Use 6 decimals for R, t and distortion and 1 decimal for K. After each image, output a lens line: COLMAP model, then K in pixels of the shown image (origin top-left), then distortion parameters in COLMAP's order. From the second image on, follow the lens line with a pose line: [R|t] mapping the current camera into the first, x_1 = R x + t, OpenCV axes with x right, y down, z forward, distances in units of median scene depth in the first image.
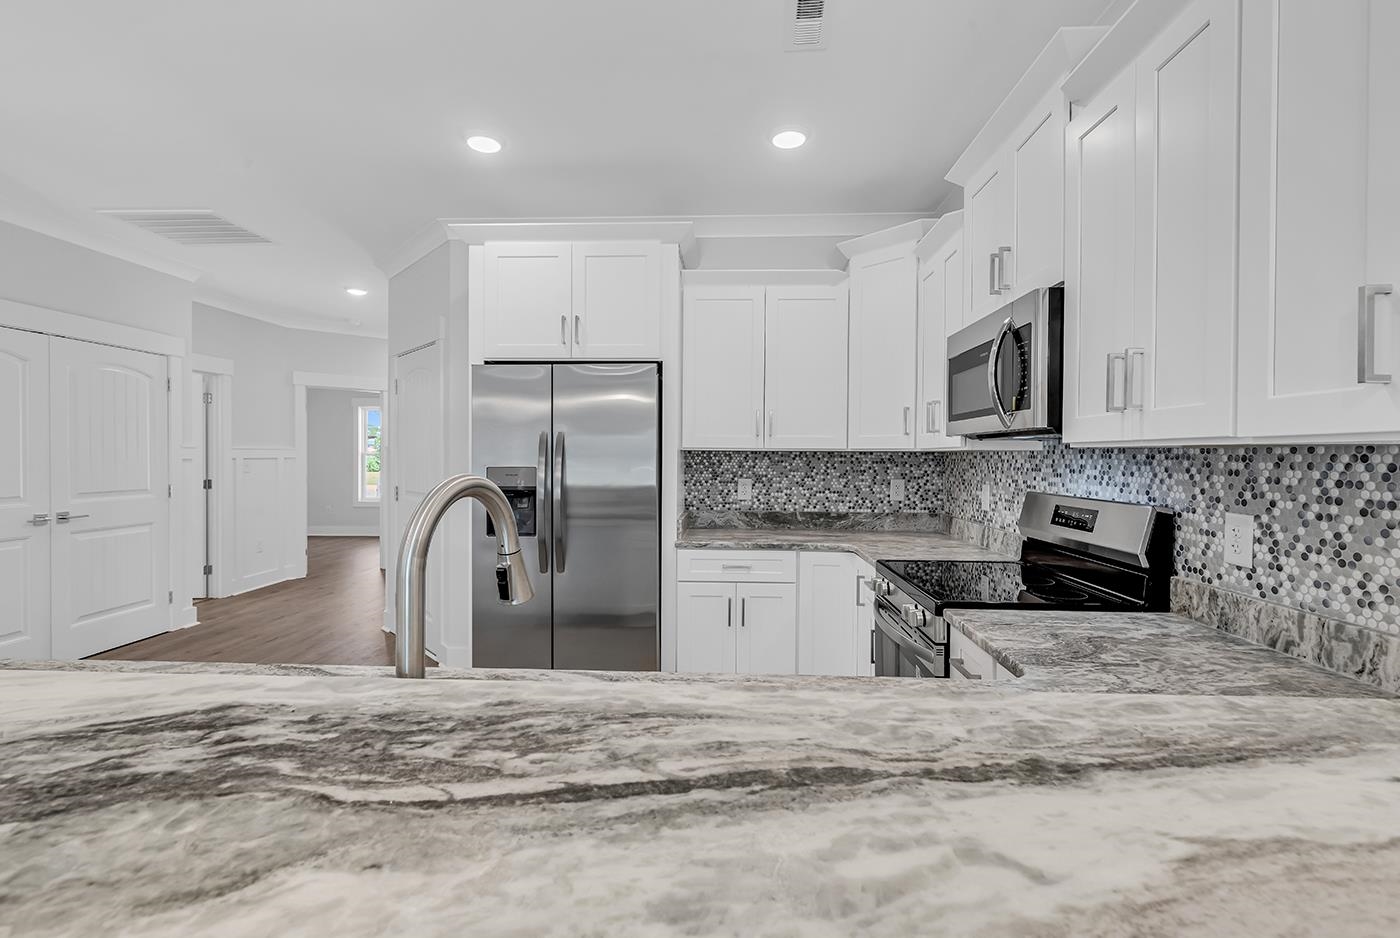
lens RADIAL K [[629.2, 0, 715.1], [0, 629.2, 458.8], [0, 0, 1]] dist [-0.000384, -0.000552]
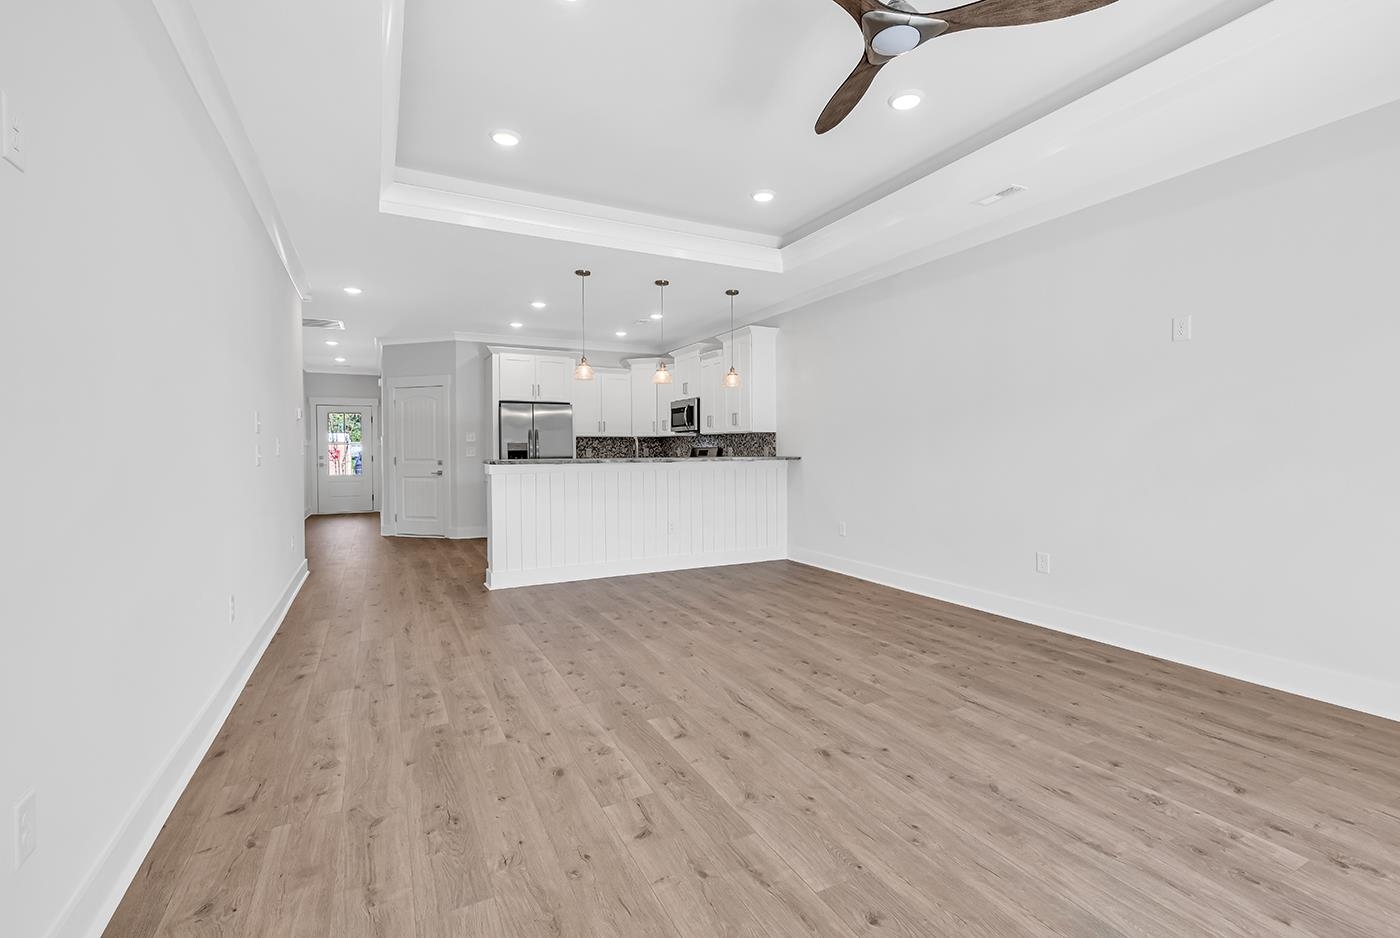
lens RADIAL K [[629.2, 0, 715.1], [0, 629.2, 458.8], [0, 0, 1]] dist [-0.000384, -0.000552]
pose [[0.871377, -0.011024, 0.490490, -1.331411], [0.008149, 0.999935, 0.007997, 0.103817], [-0.490547, -0.002971, 0.871410, -2.532895]]
